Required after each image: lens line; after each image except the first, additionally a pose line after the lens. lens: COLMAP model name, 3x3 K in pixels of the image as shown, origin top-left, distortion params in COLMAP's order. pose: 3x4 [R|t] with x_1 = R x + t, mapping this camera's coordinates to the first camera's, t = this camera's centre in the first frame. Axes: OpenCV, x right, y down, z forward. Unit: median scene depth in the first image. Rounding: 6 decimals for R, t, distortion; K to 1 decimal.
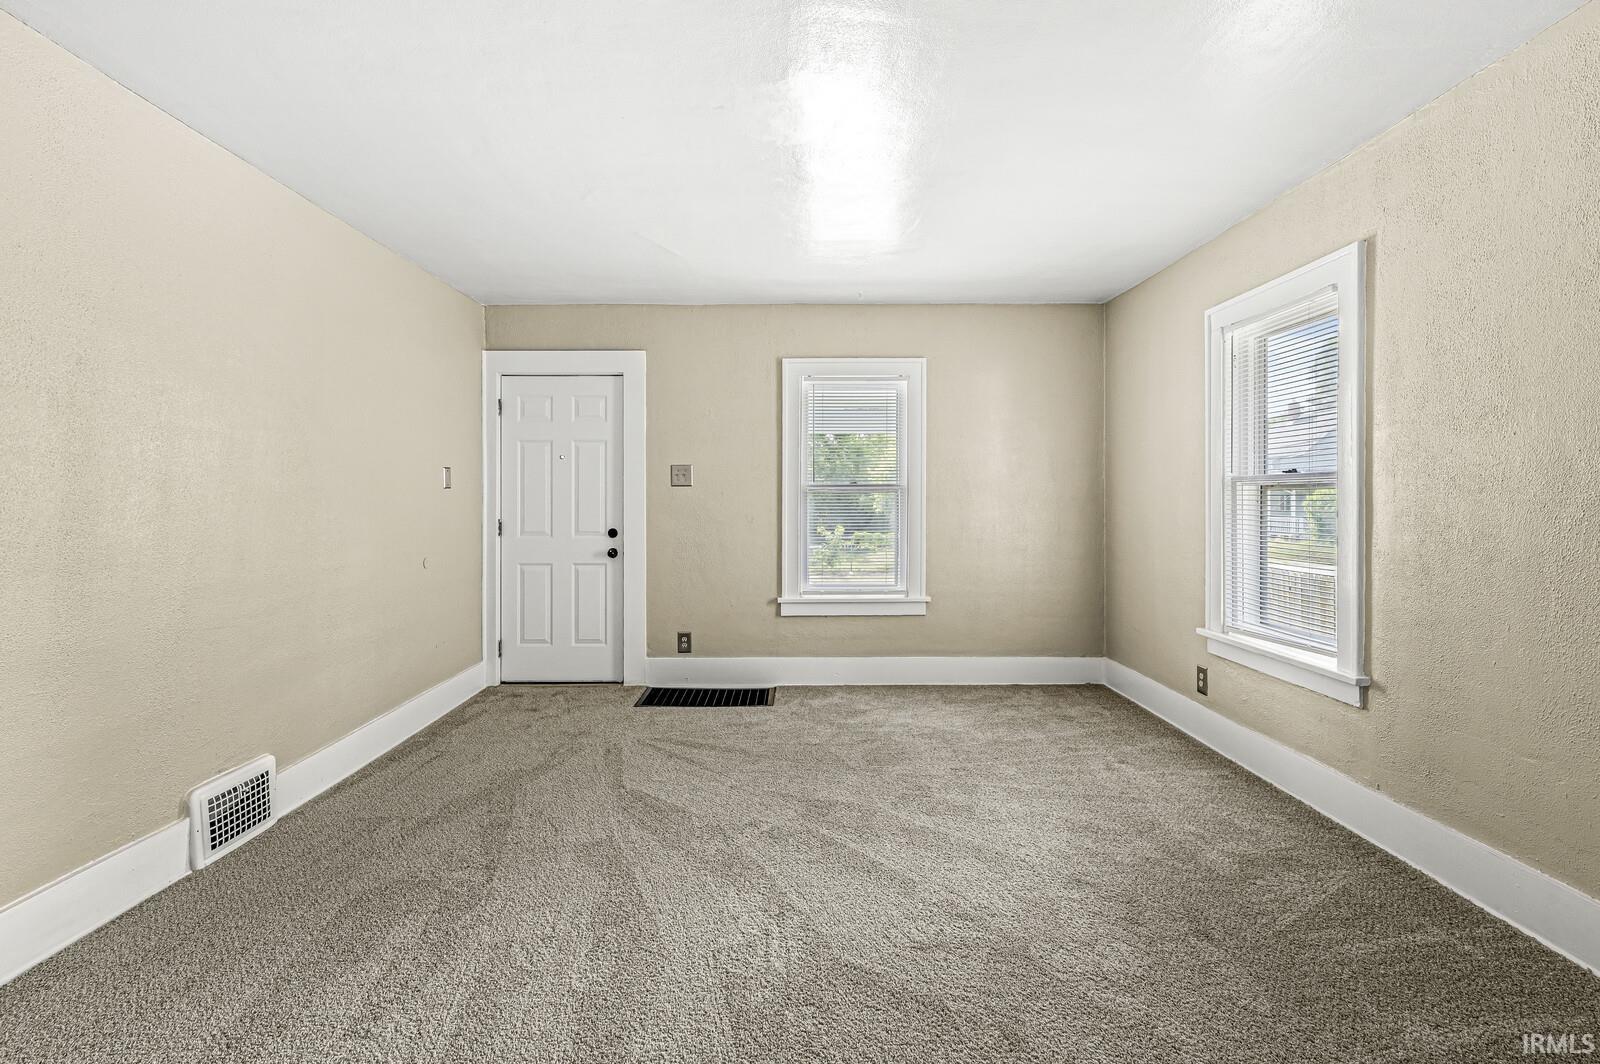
lens RADIAL K [[701.8, 0, 800.0], [0, 701.8, 532.0], [0, 0, 1]] dist [0.000034, 0.000015]
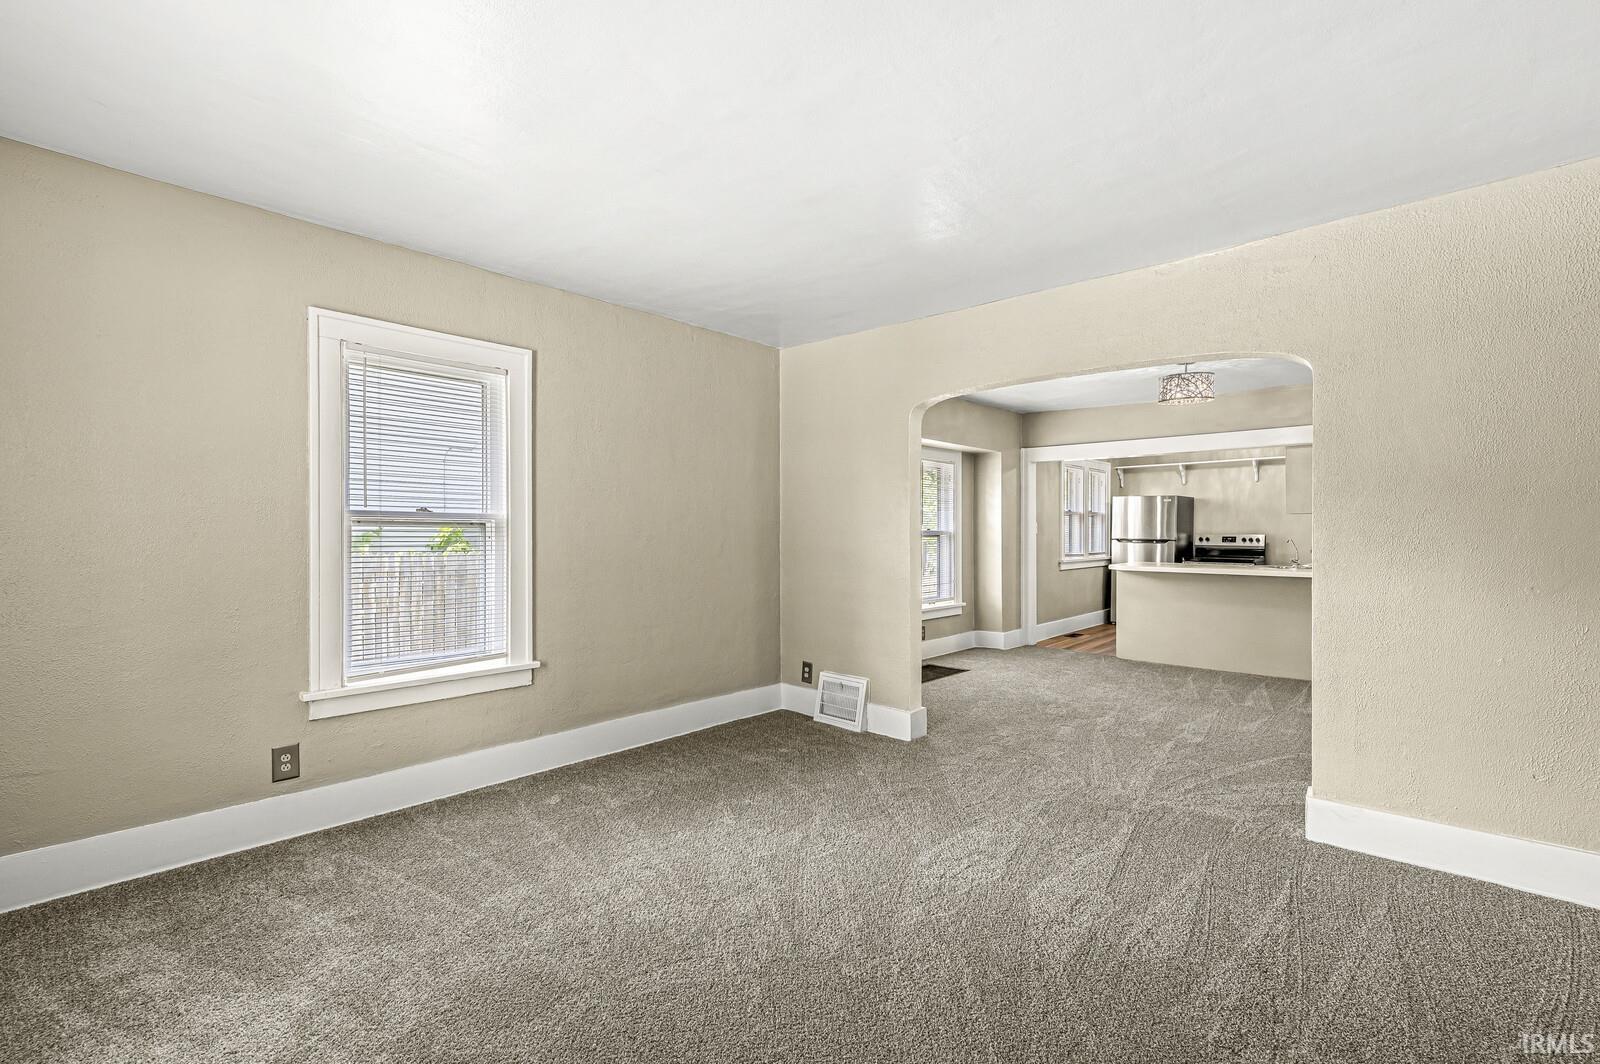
lens RADIAL K [[701.8, 0, 800.0], [0, 701.8, 532.0], [0, 0, 1]] dist [0.000034, 0.000015]
pose [[-0.729903, -0.002911, 0.683545, -0.533333], [0.019524, 0.999494, 0.025105, -0.077085], [-0.683272, 0.031669, -0.729477, 1.567616]]
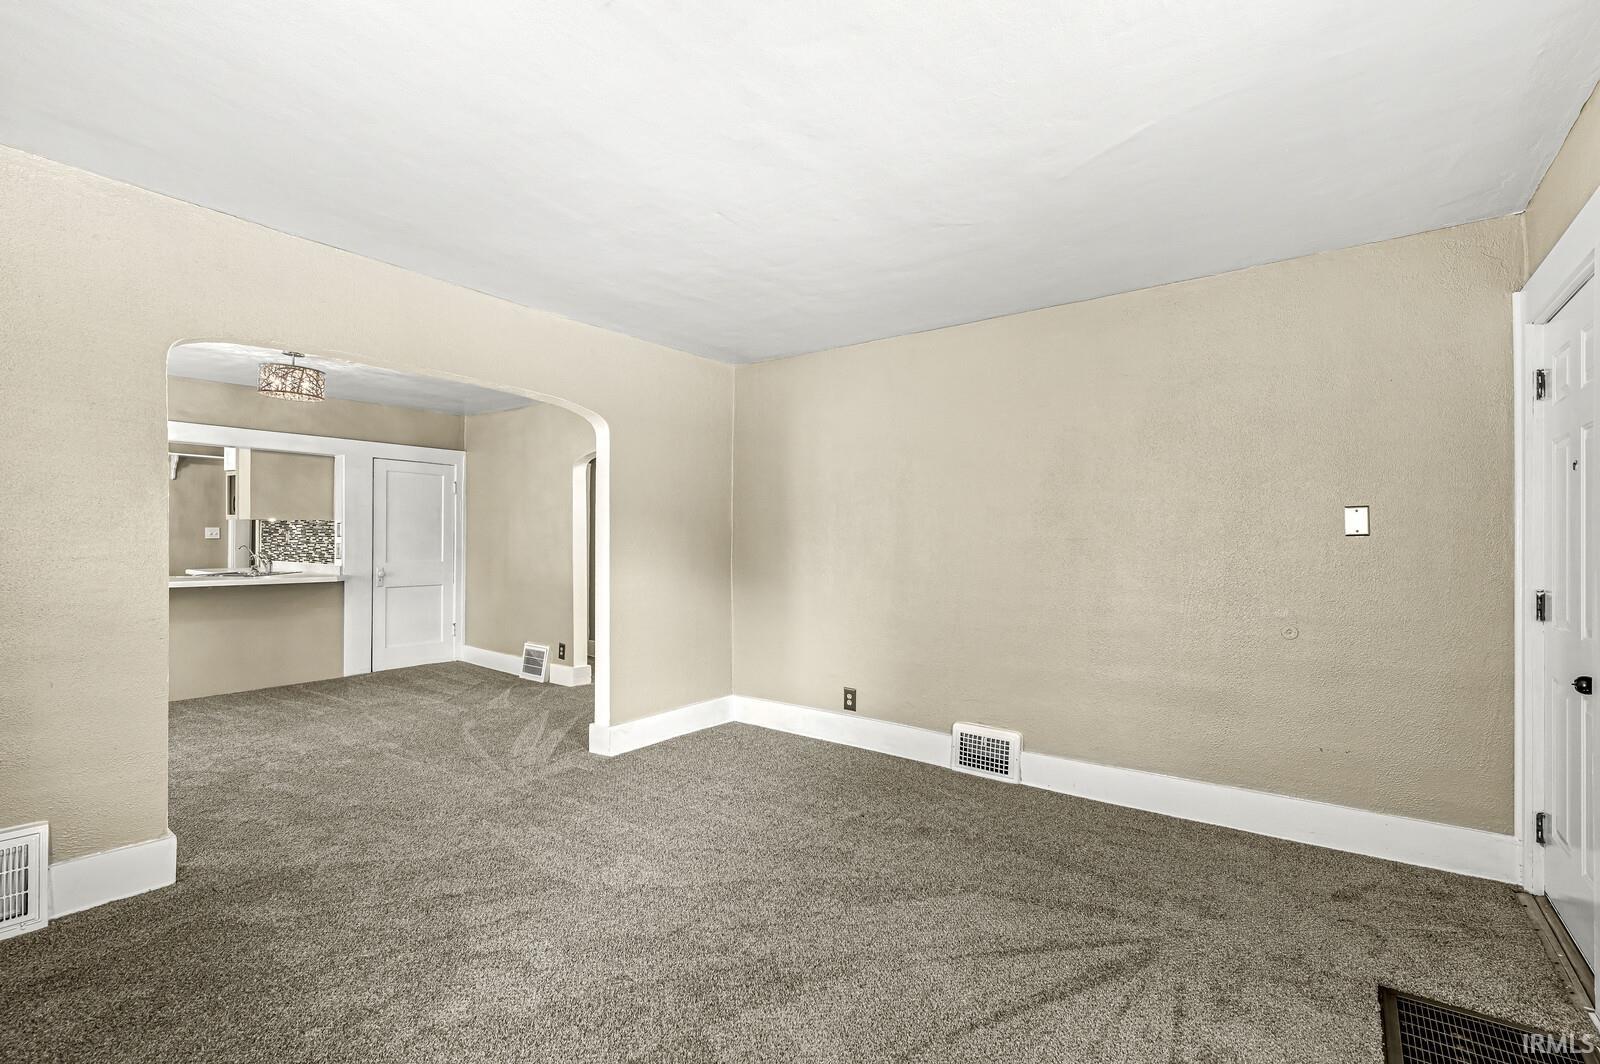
lens RADIAL K [[701.8, 0, 800.0], [0, 701.8, 532.0], [0, 0, 1]] dist [0.000034, 0.000015]
pose [[-0.620857, -0.011128, -0.783845, 0.606362], [-0.030190, 0.999497, 0.009722, -0.081326], [0.783342, 0.029700, -0.620881, 1.524020]]
